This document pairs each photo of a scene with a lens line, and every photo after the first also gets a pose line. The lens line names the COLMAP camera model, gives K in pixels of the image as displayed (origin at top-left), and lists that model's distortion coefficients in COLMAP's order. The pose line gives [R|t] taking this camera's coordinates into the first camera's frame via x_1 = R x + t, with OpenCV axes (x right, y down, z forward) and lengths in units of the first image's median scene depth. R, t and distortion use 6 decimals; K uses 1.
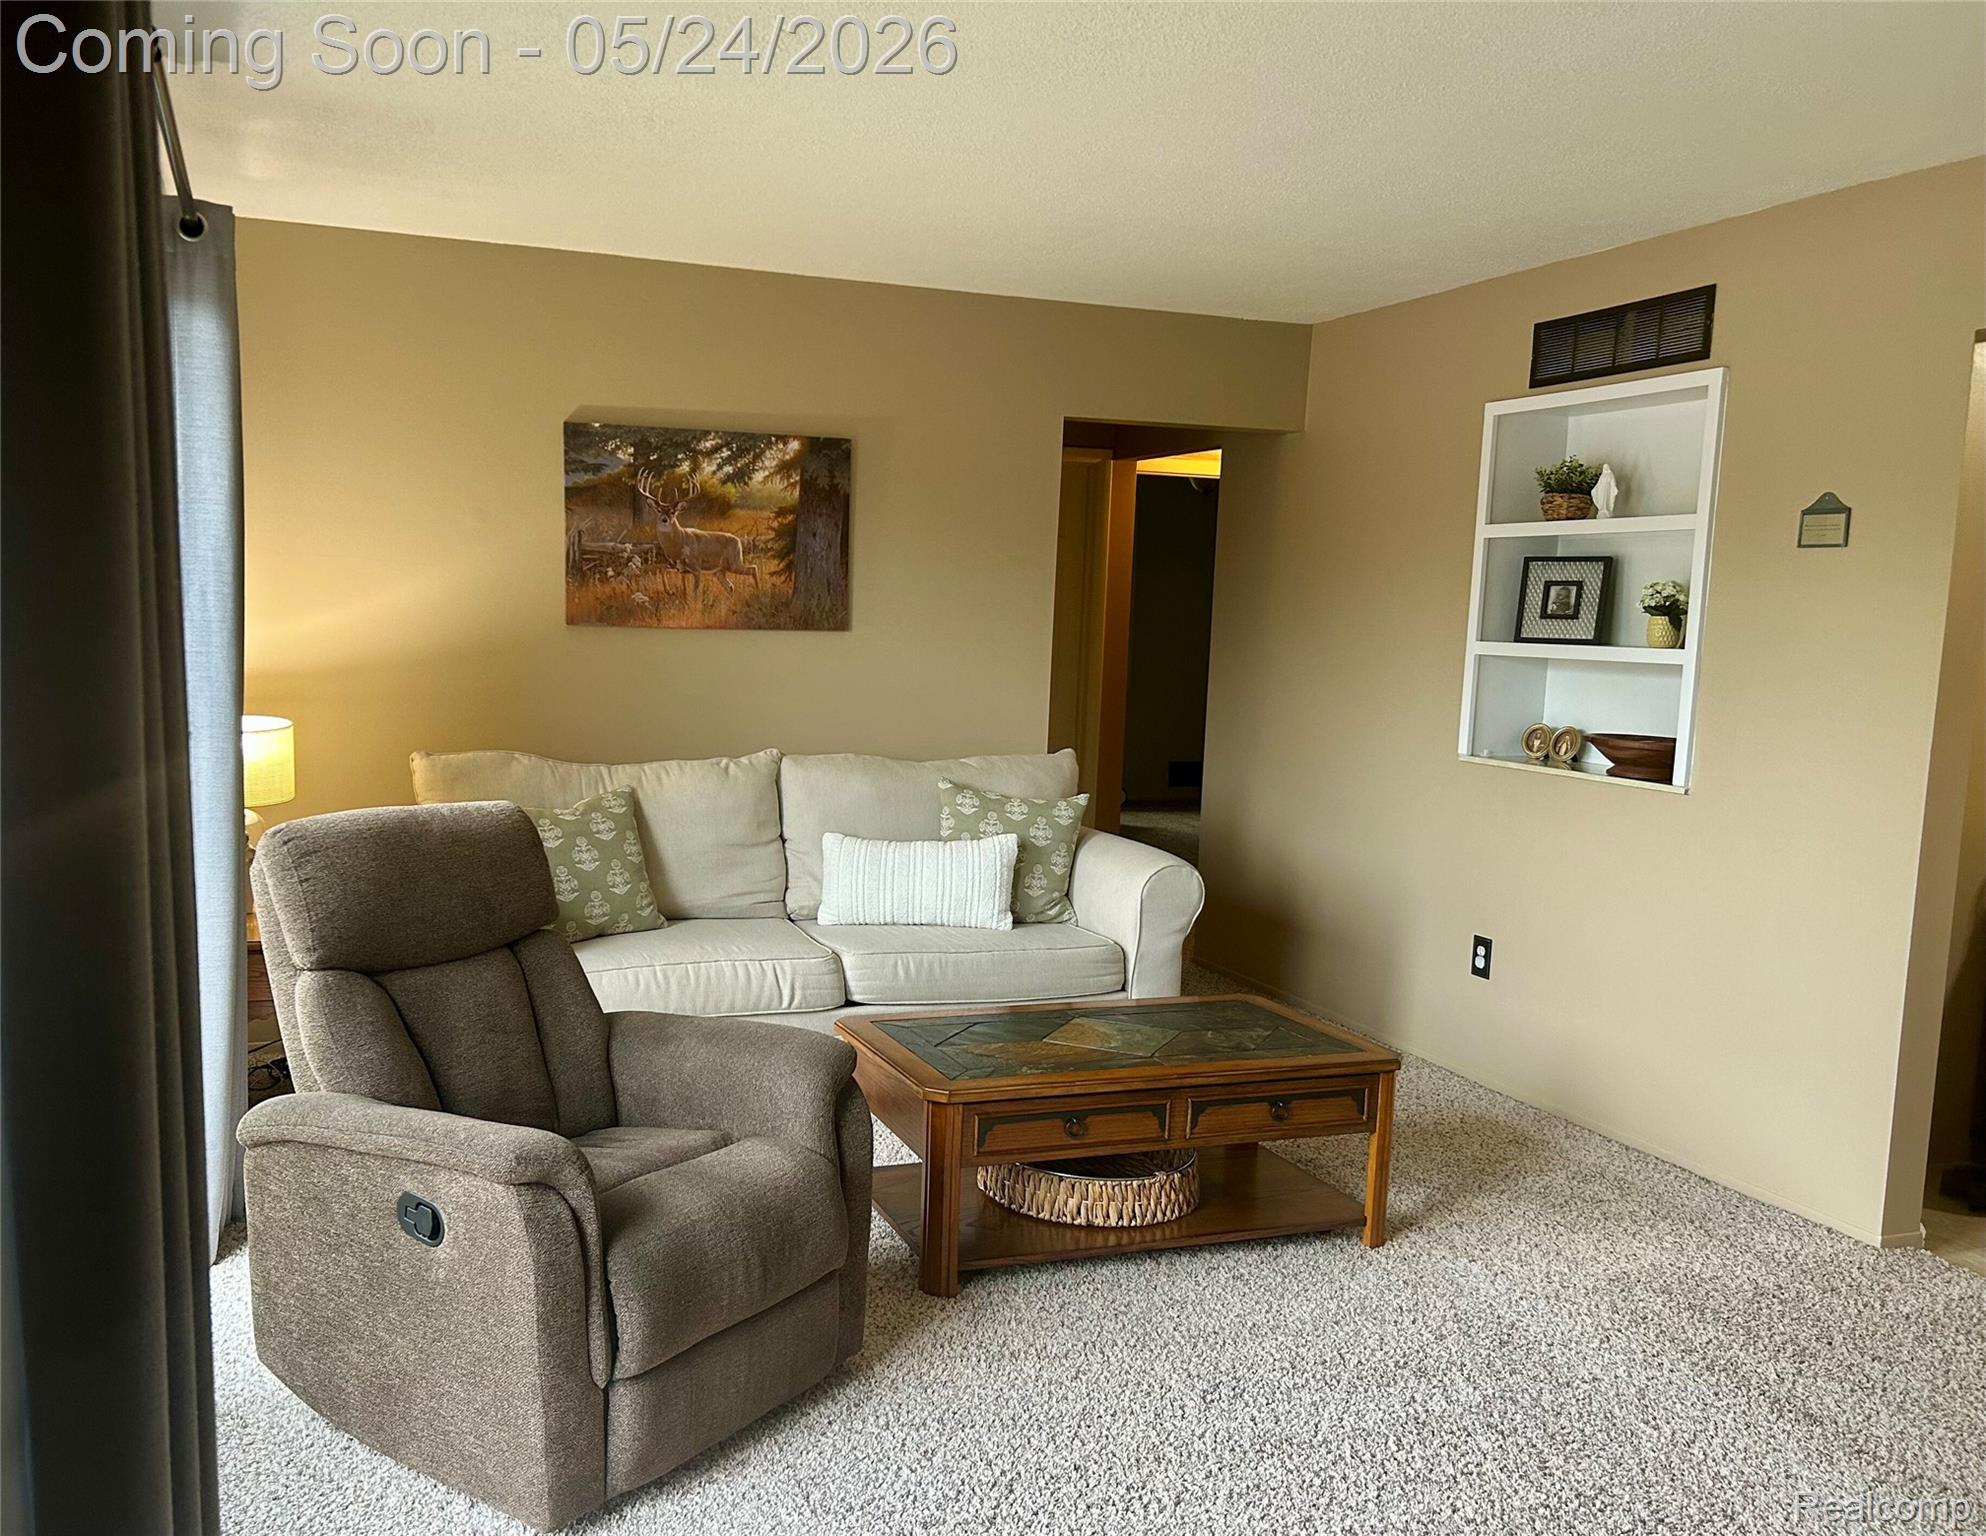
lens RADIAL K [[1547.5, 0, 940.7], [0, 1547.5, 837.1], [0, 0, 1]] dist [0.029051, -0.002780]
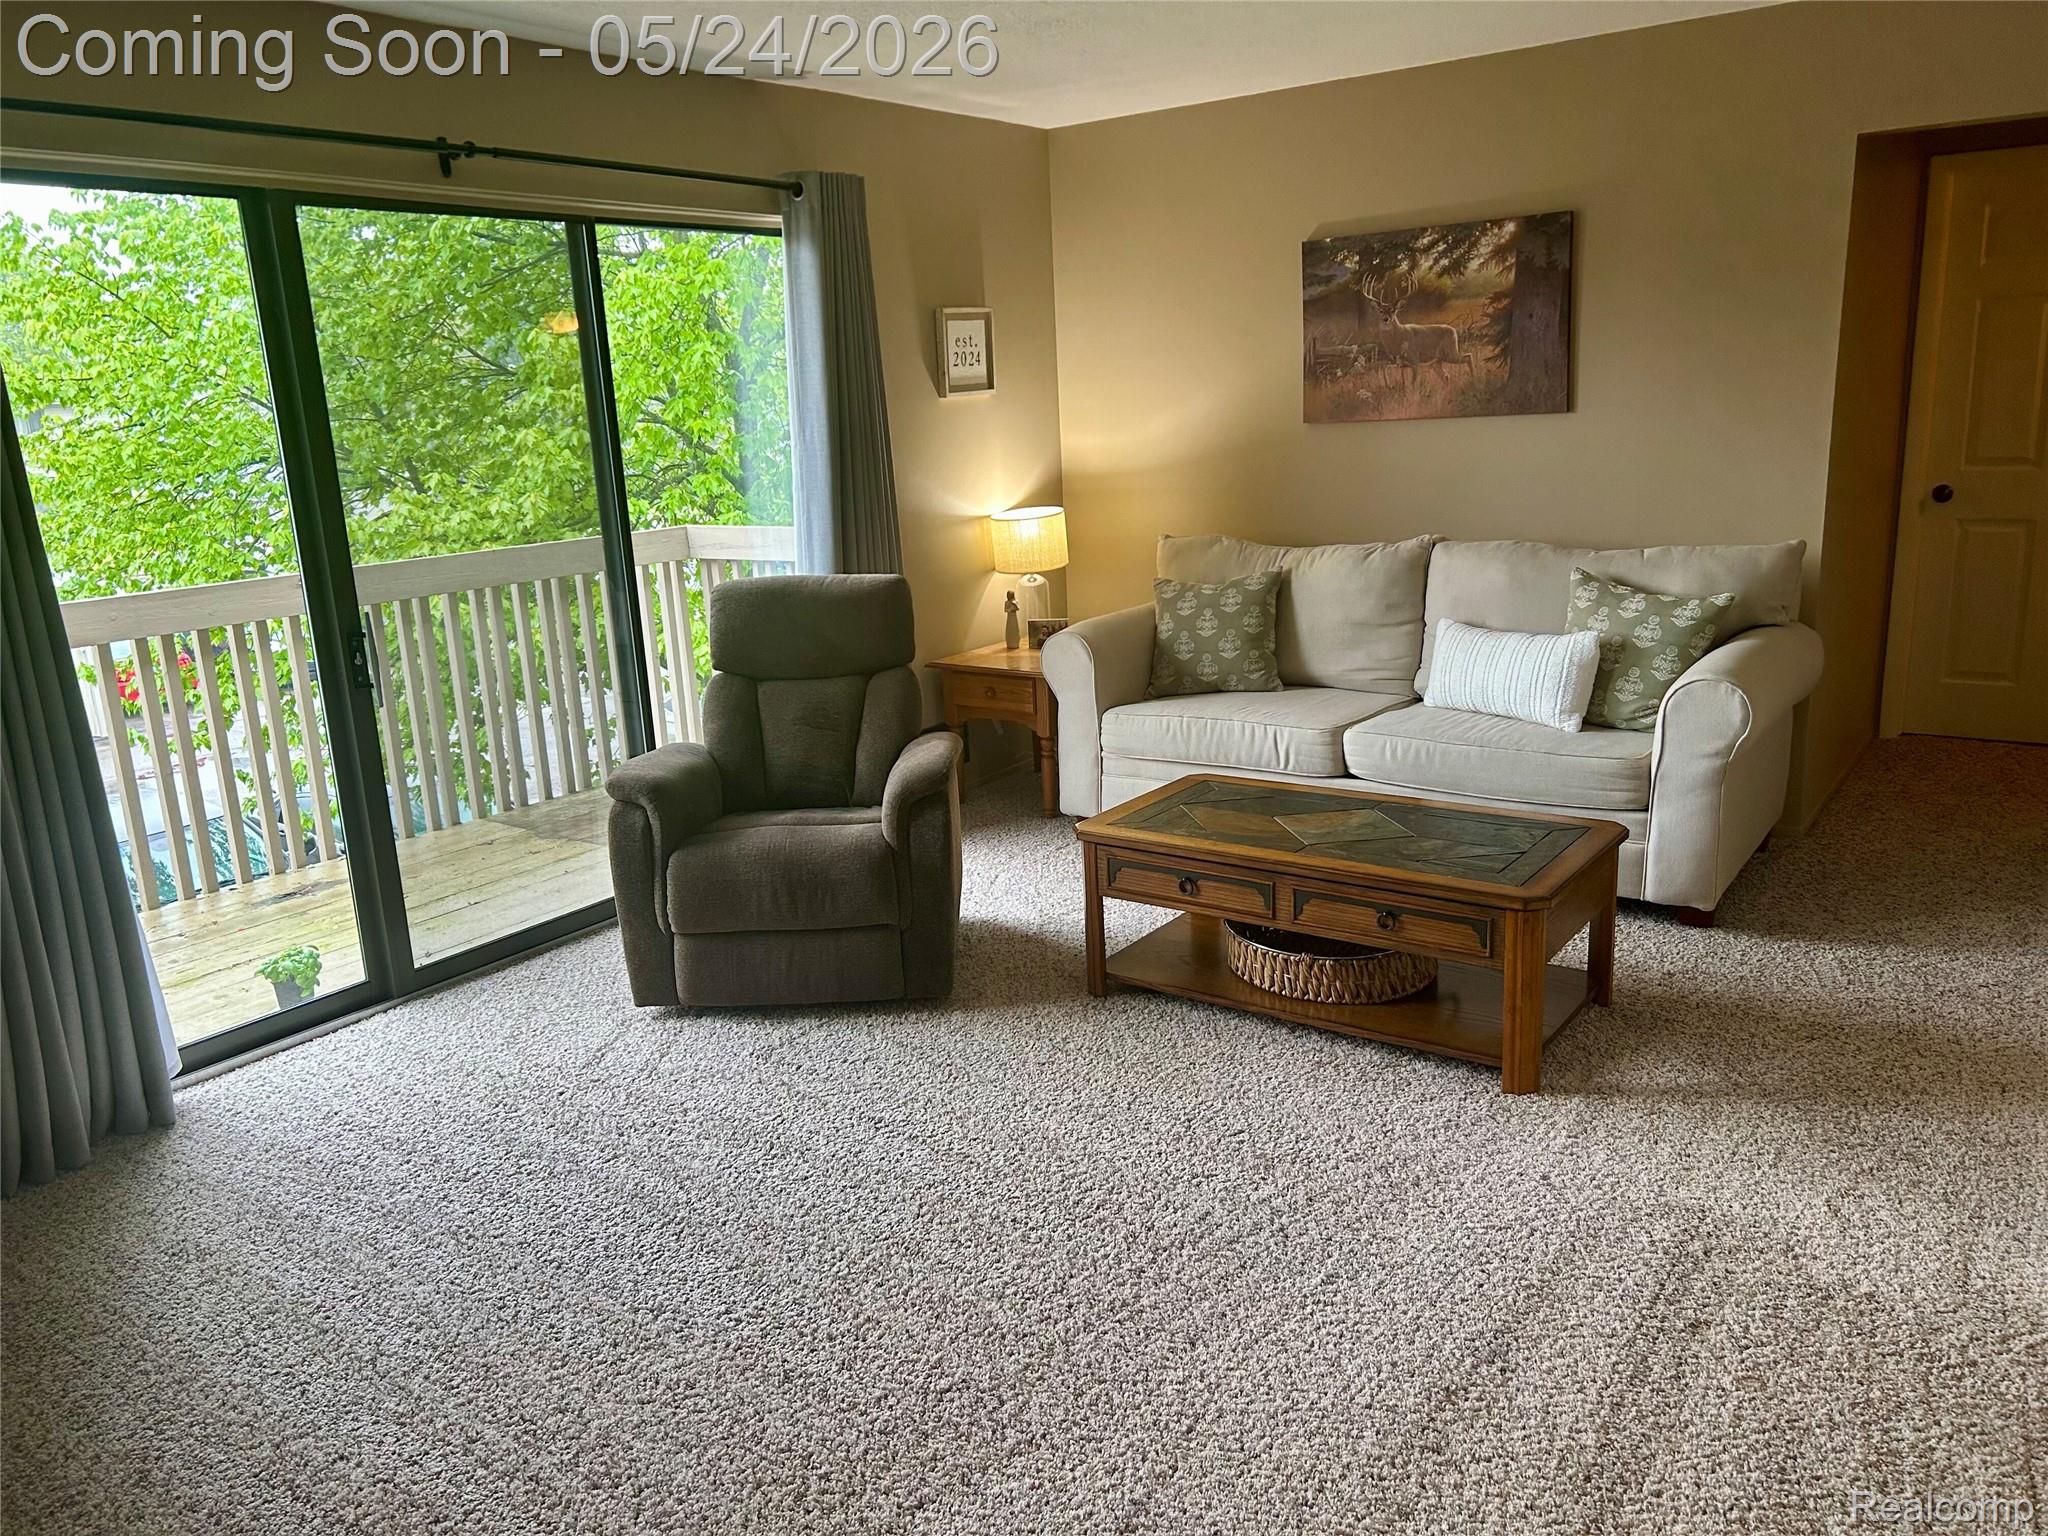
lens RADIAL K [[1522.0, 0, 1007.6], [0, 1522.0, 773.8], [0, 0, 1]] dist [0.005364, -0.041641]
pose [[0.563621, 0.144615, -0.813276, 0.585277], [-0.048185, 0.988635, 0.142403, -0.029823], [0.824627, -0.041073, 0.564184, 0.172765]]
